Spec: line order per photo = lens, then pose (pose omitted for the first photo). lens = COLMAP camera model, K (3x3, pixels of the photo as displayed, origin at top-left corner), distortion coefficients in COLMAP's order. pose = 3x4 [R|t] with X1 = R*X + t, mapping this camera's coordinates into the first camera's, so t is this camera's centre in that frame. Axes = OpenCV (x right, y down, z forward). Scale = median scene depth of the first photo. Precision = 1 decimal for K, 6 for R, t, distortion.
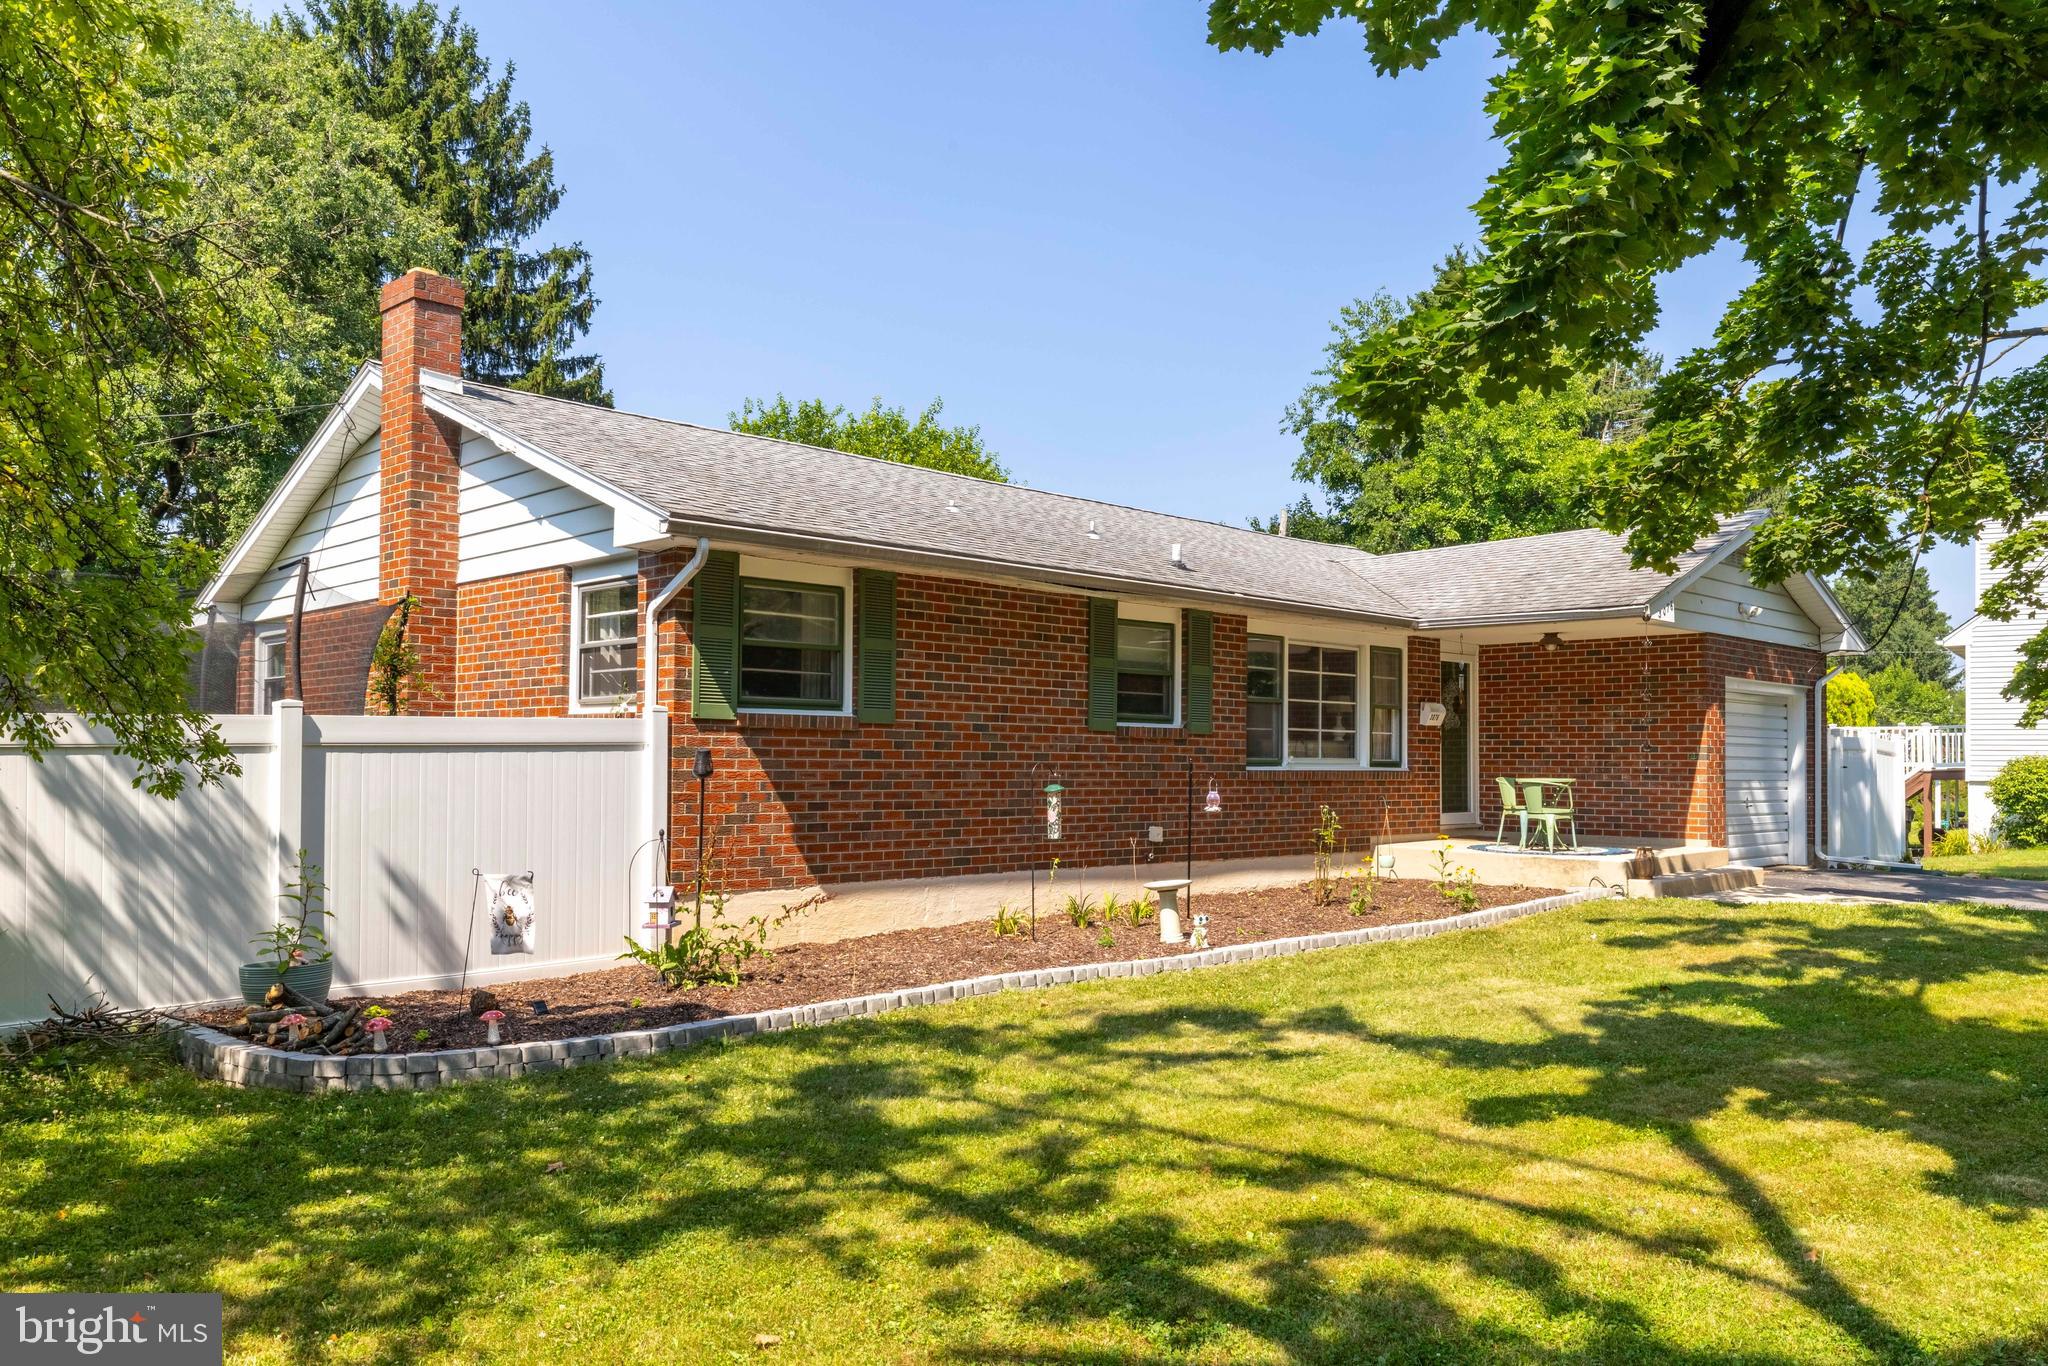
lens RADIAL K [[1477.1, 0, 1024.0], [0, 1477.1, 683.0], [0, 0, 1]] dist [0.001739, -0.005433]
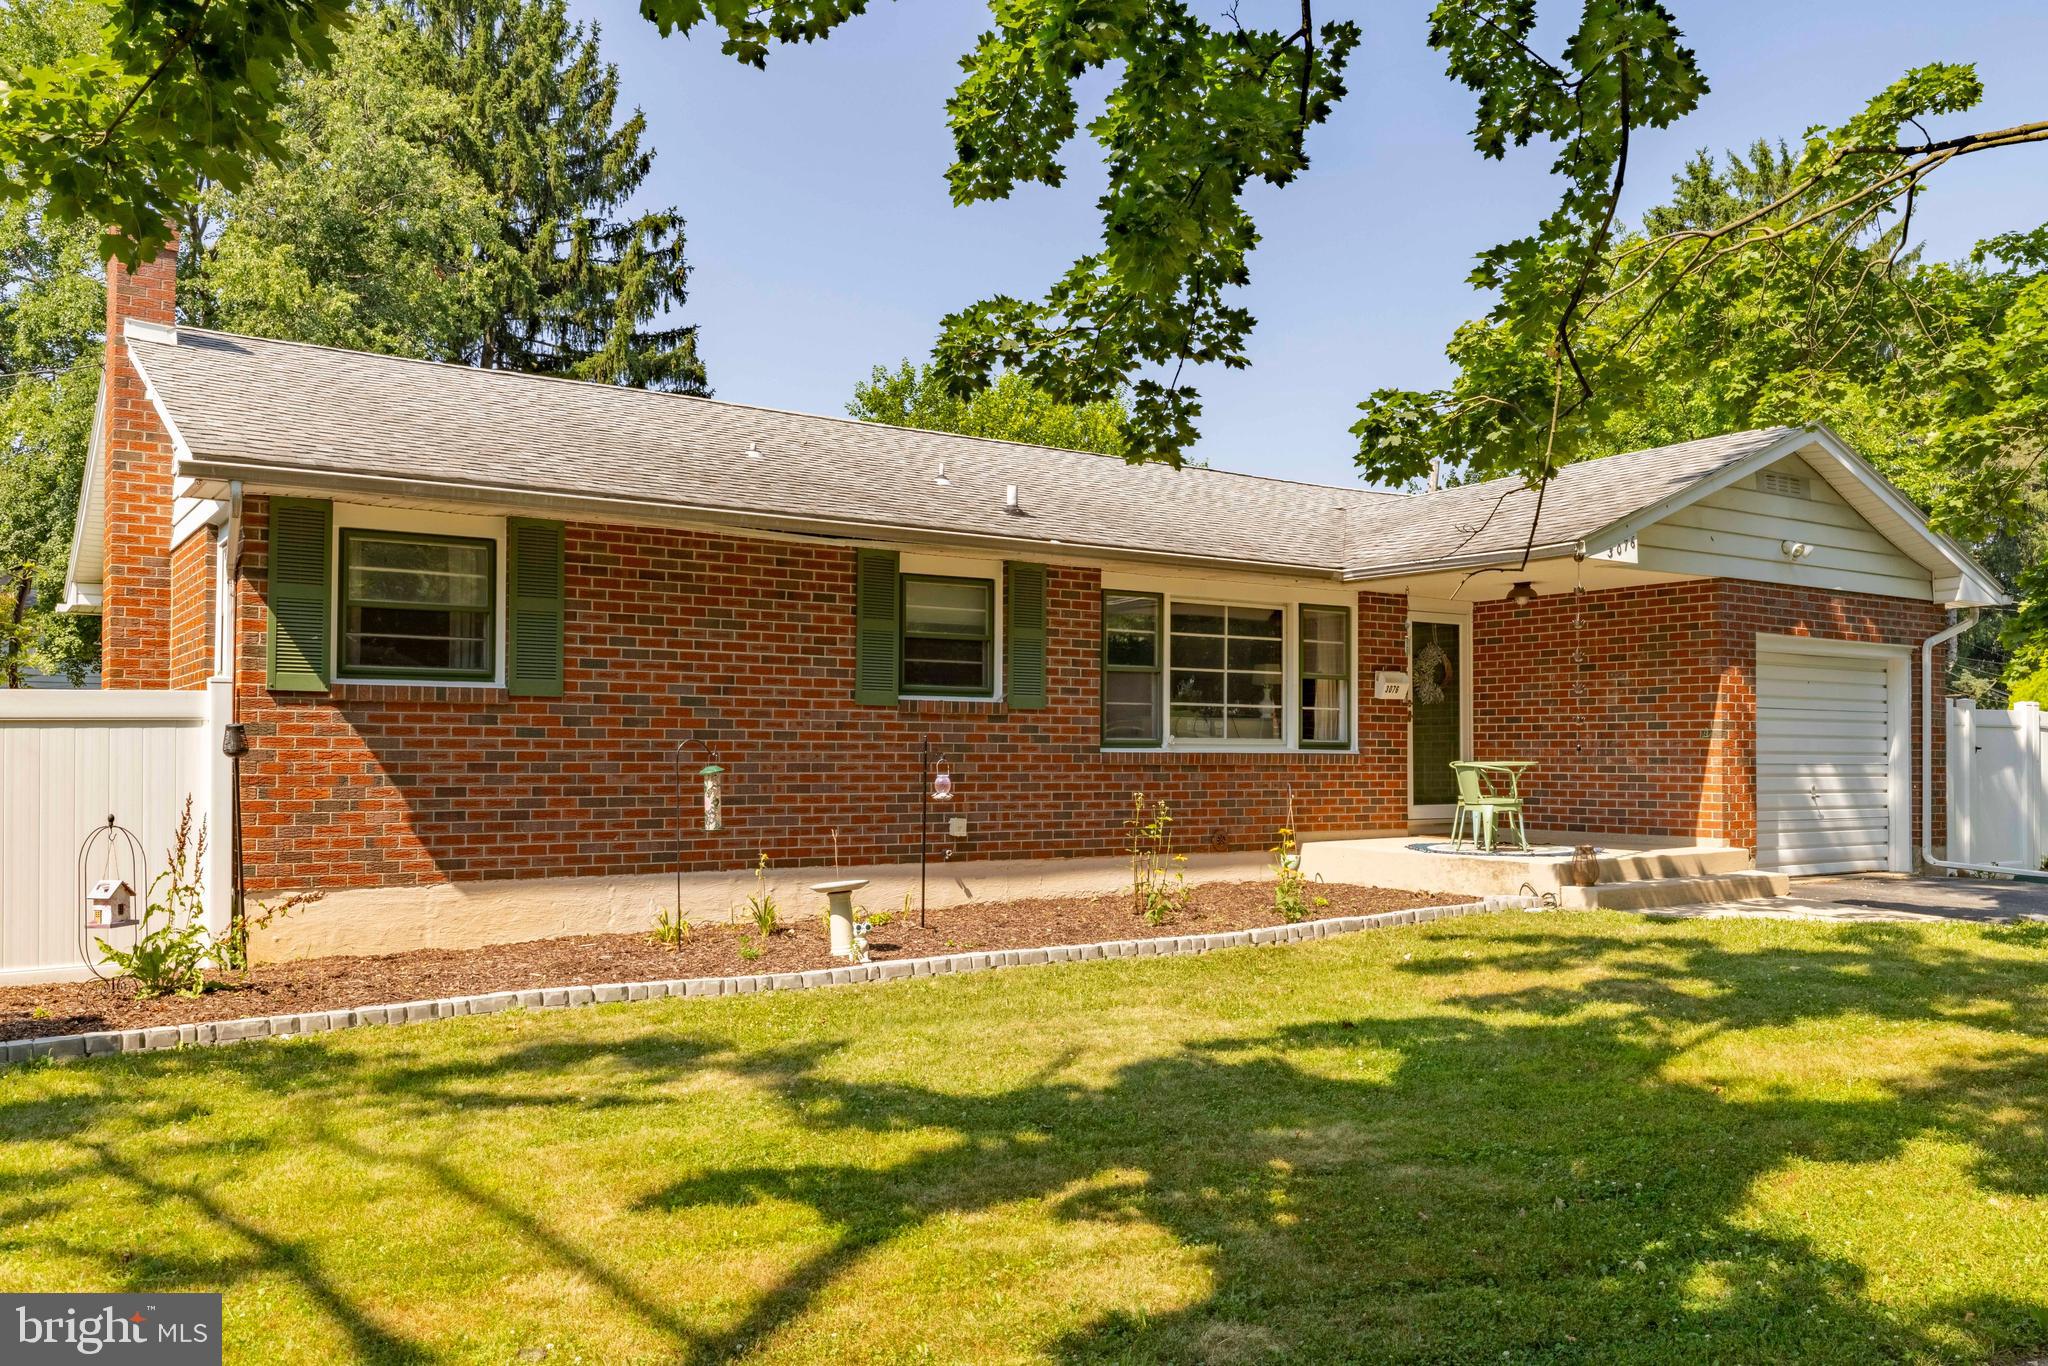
lens RADIAL K [[1578.1, 0, 1024.0], [0, 1578.1, 683.0], [0, 0, 1]] dist [0.001807, -0.006410]
pose [[0.984580, -0.012359, -0.174496, 0.269553], [0.013445, 0.999897, 0.005045, 0.014828], [0.174416, -0.007313, 0.984645, 0.111105]]
